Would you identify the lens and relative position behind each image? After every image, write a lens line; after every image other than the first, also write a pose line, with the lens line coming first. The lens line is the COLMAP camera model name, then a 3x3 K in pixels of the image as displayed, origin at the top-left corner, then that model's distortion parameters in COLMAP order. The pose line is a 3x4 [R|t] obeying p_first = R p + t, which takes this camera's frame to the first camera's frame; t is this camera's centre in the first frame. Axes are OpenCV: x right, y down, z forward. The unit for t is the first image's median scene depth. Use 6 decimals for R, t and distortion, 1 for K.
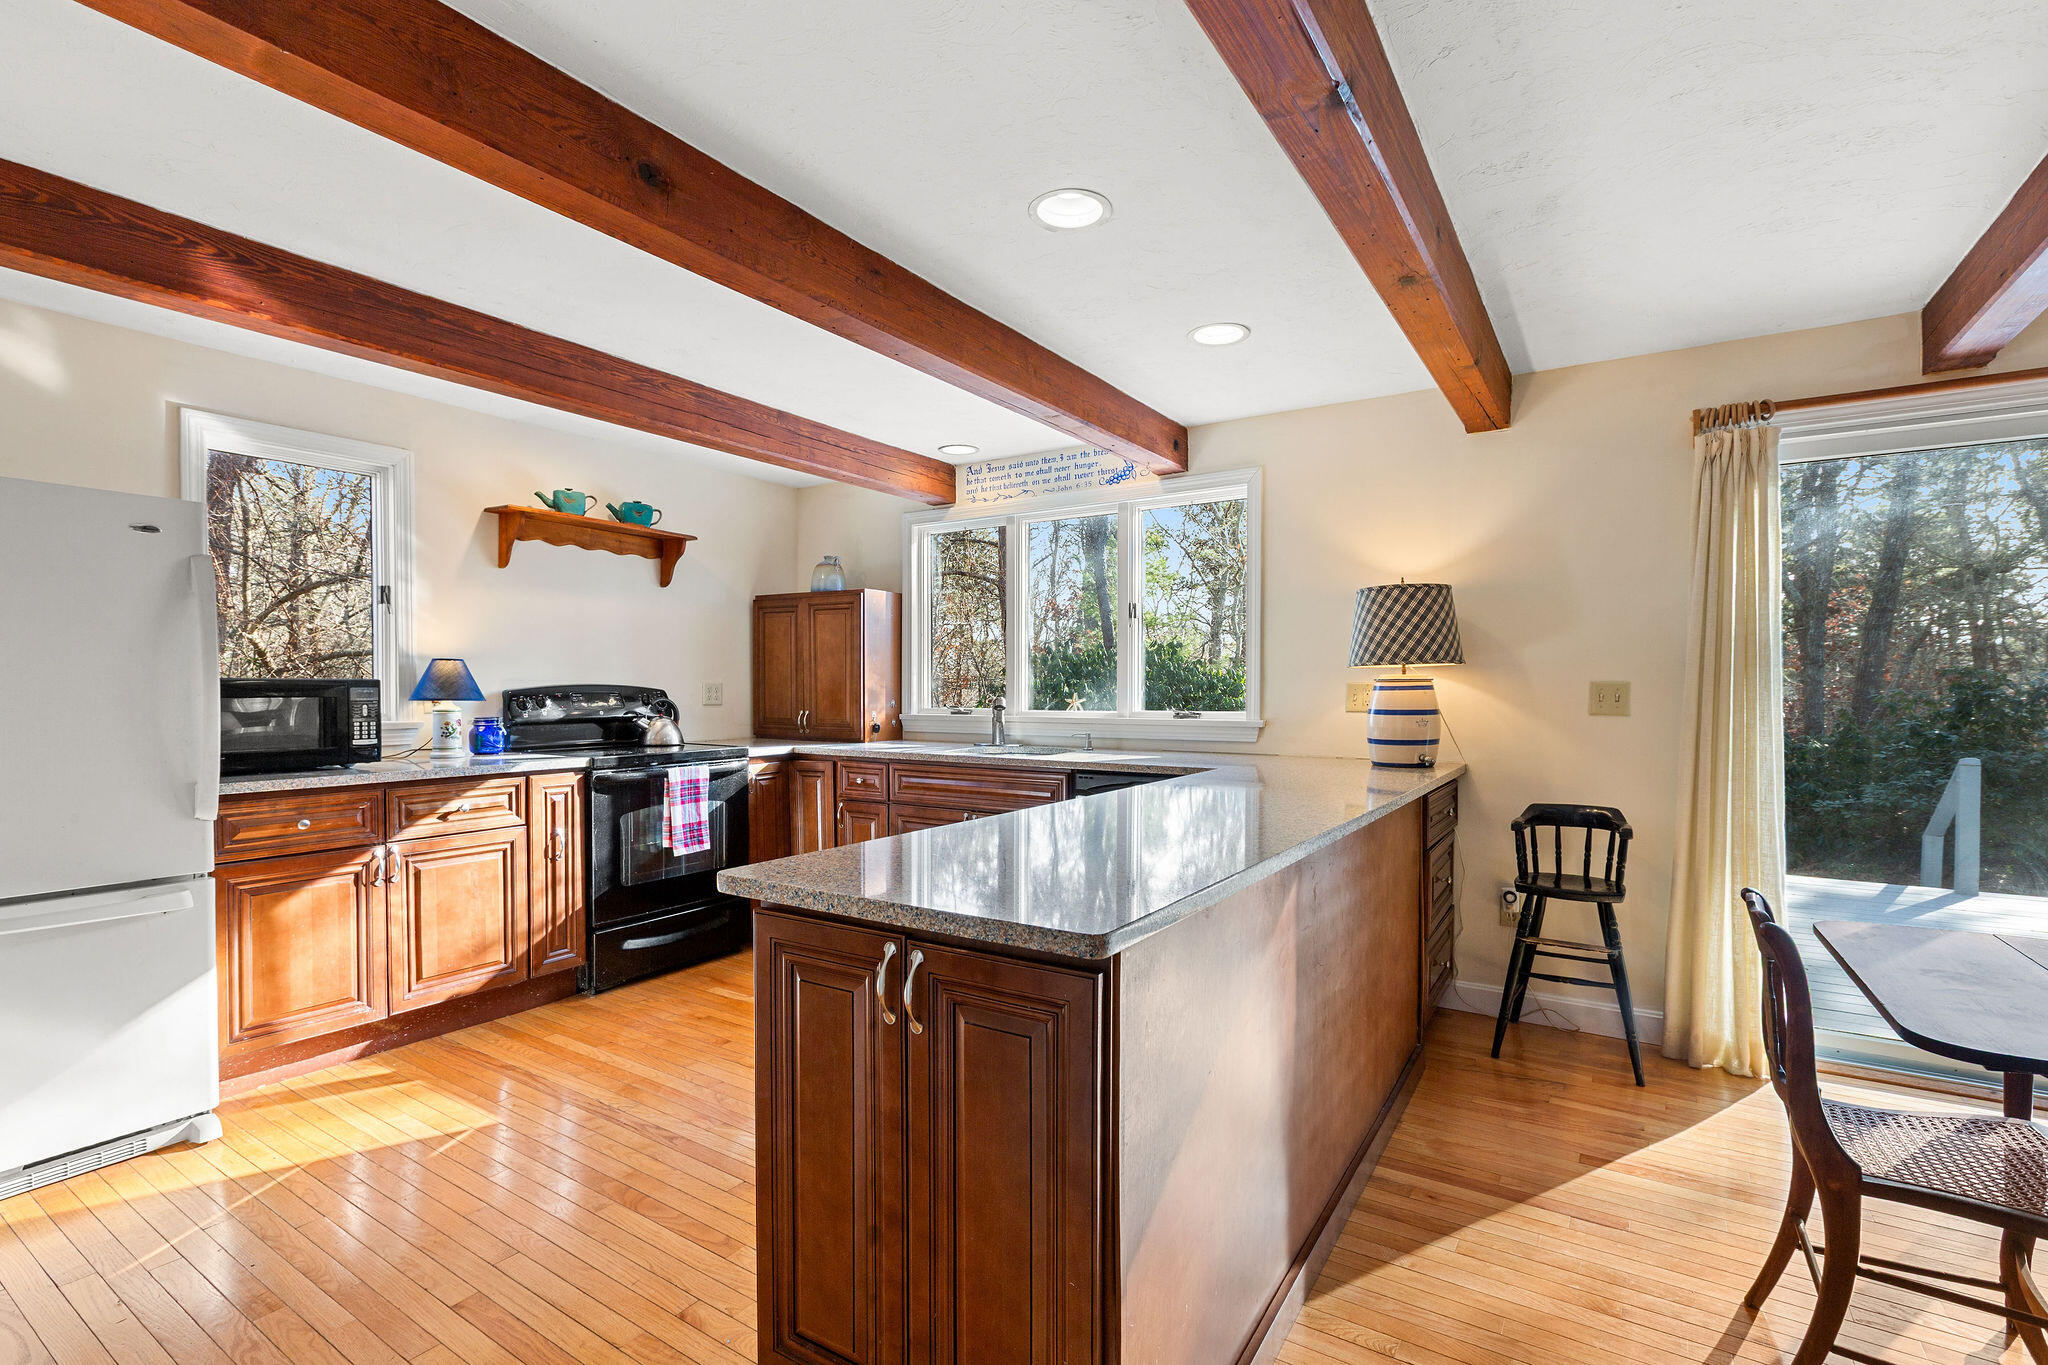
lens RADIAL K [[934.8, 0, 982.6], [0, 934.8, 700.7], [0, 0, 1]] dist [0.005514, 0.000160]
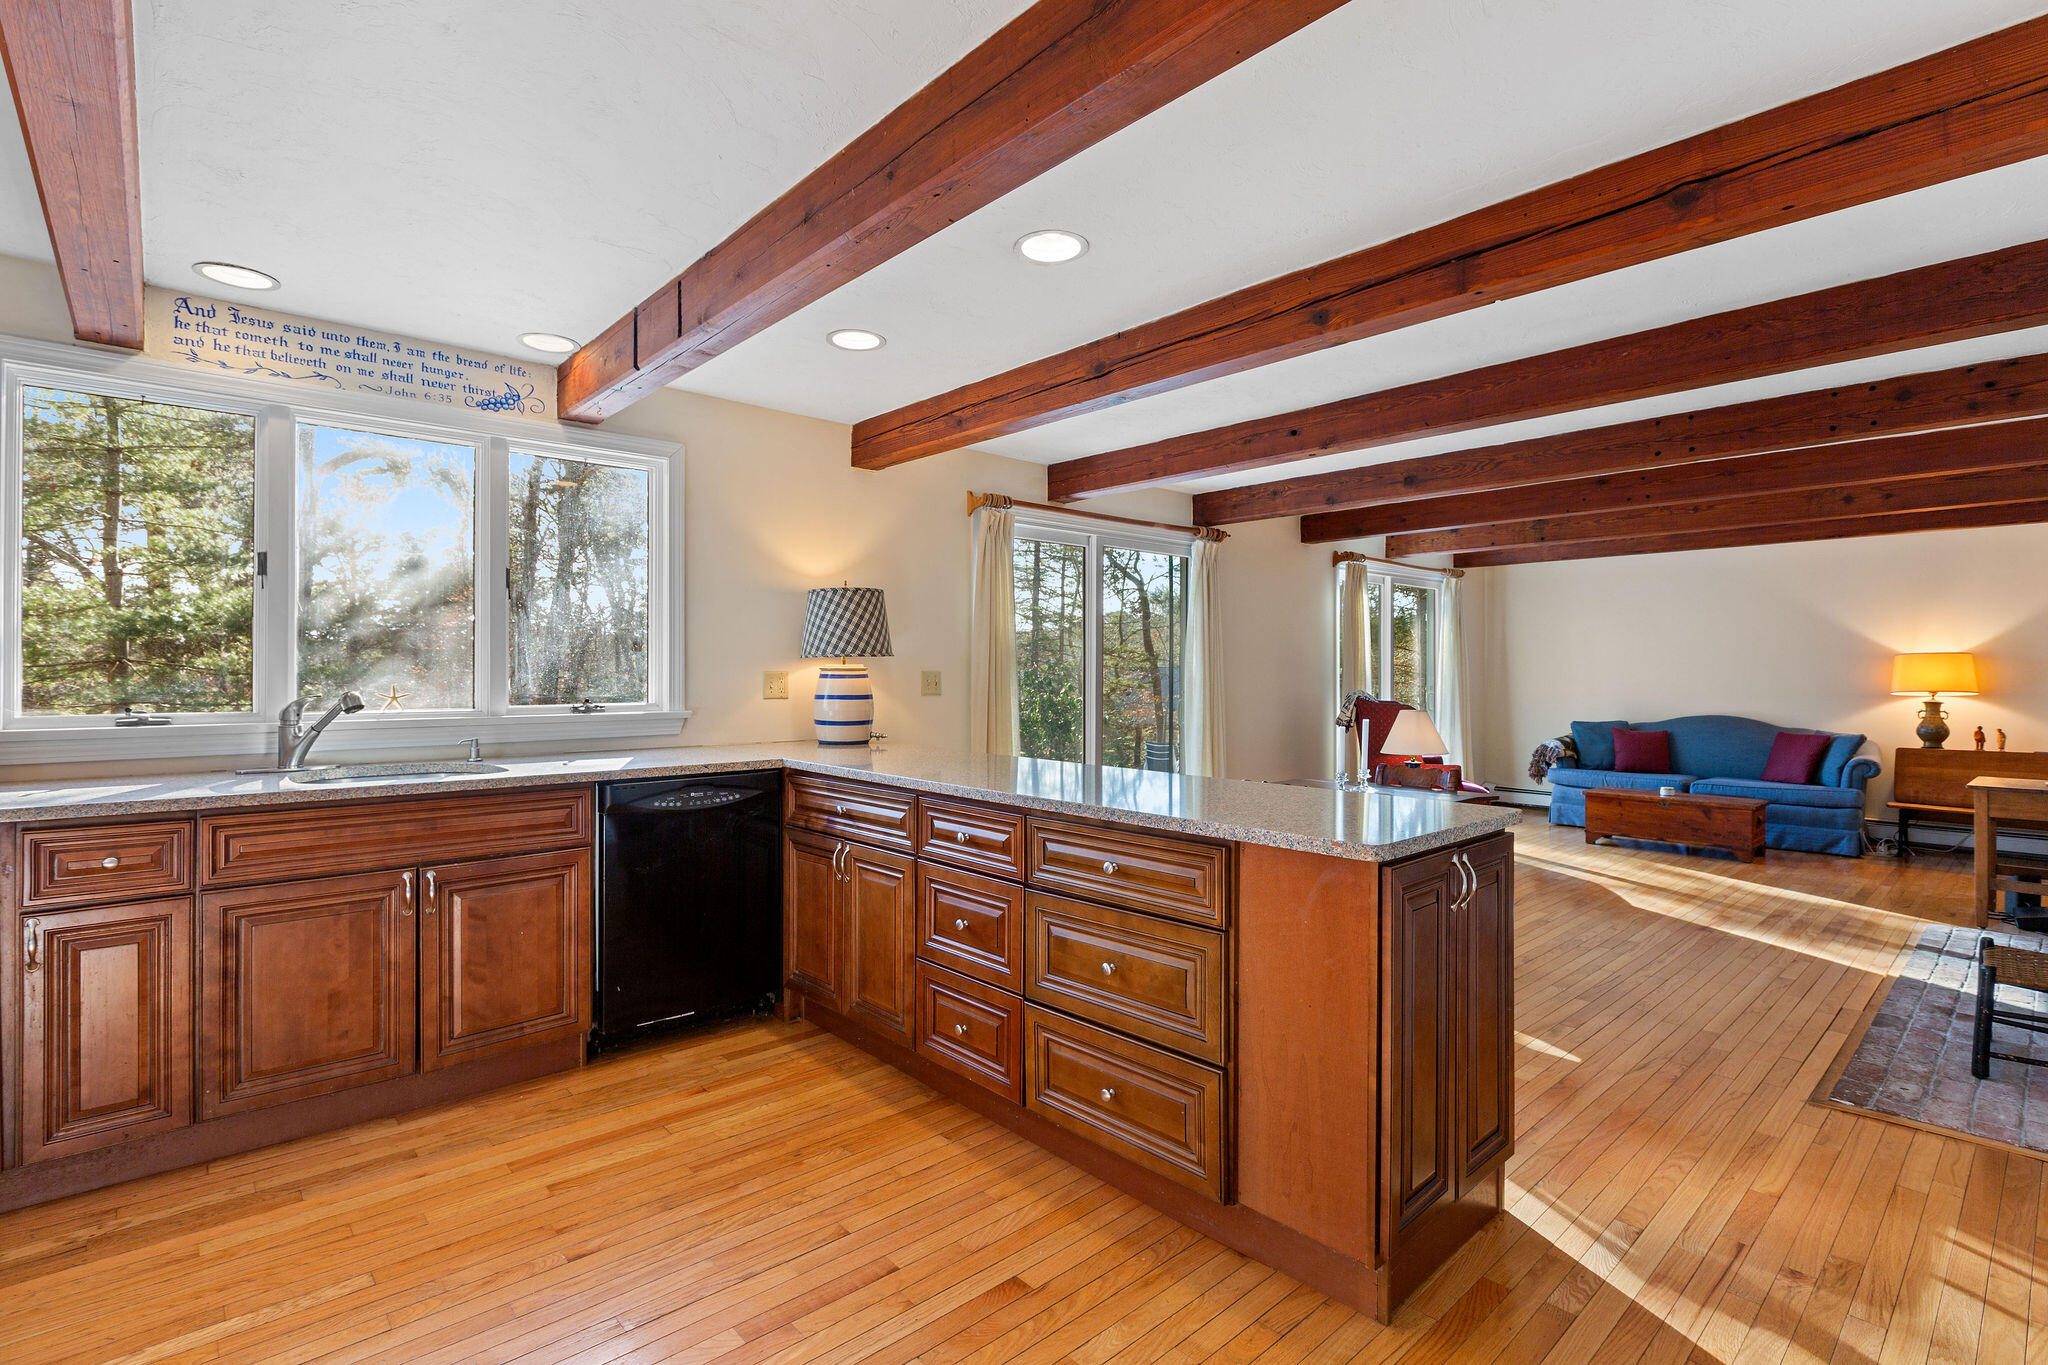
lens RADIAL K [[981.0, 0, 1021.8], [0, 981.0, 666.1], [0, 0, 1]] dist [0.000104, -0.002958]
pose [[0.235480, 0.005563, 0.971863, -0.586389], [0.013699, 0.999865, -0.009042, -0.010782], [-0.971783, 0.015443, 0.235372, 0.431815]]
